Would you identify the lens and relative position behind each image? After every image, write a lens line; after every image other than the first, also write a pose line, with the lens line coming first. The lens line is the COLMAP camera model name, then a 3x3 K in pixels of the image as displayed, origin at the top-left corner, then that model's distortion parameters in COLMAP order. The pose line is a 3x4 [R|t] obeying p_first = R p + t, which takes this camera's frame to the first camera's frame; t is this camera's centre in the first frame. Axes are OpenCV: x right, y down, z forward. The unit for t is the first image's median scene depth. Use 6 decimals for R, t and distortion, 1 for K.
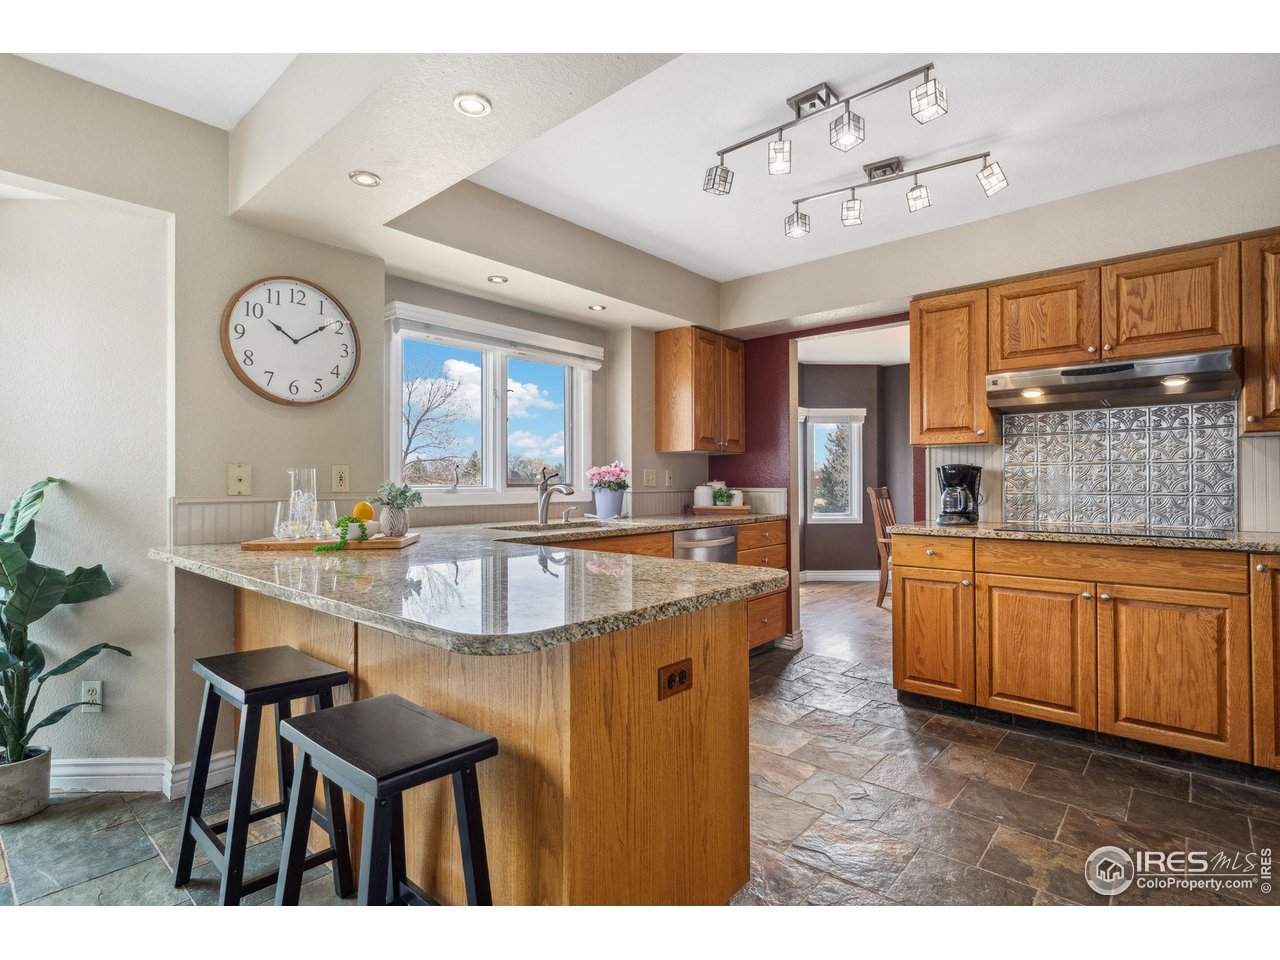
lens RADIAL K [[651.1, 0, 640.0], [0, 651.1, 480.0], [0, 0, 1]] dist [0.000418, 0.000052]
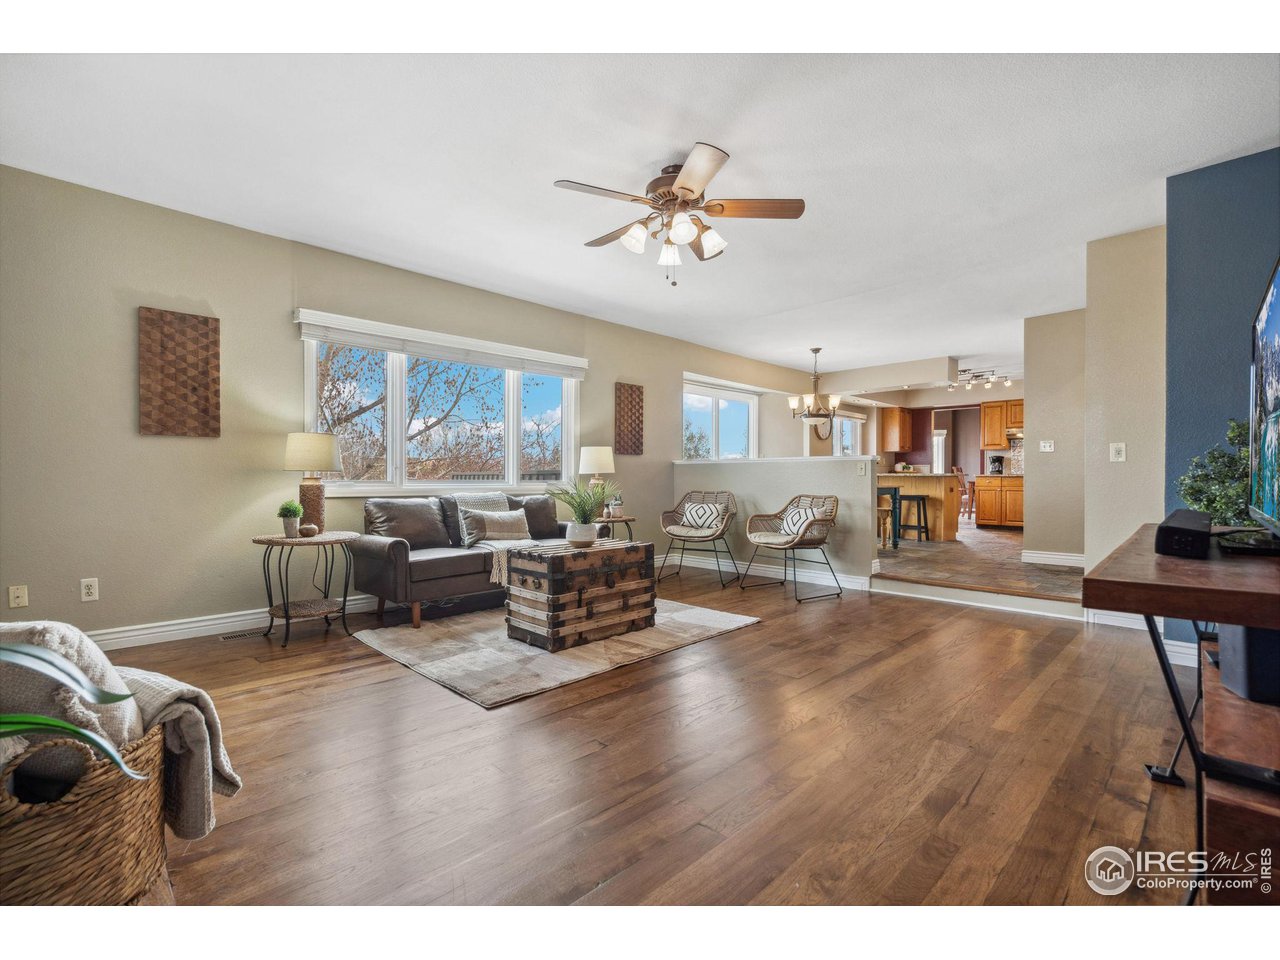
lens RADIAL K [[598.8, 0, 640.0], [0, 598.8, 480.0], [0, 0, 1]] dist [-0.000084, -0.000011]
pose [[0.998820, 0.000778, -0.048569, -0.974673], [0.000066, 0.999849, 0.017359, 0.038031], [0.048575, -0.017342, 0.998669, -1.764607]]
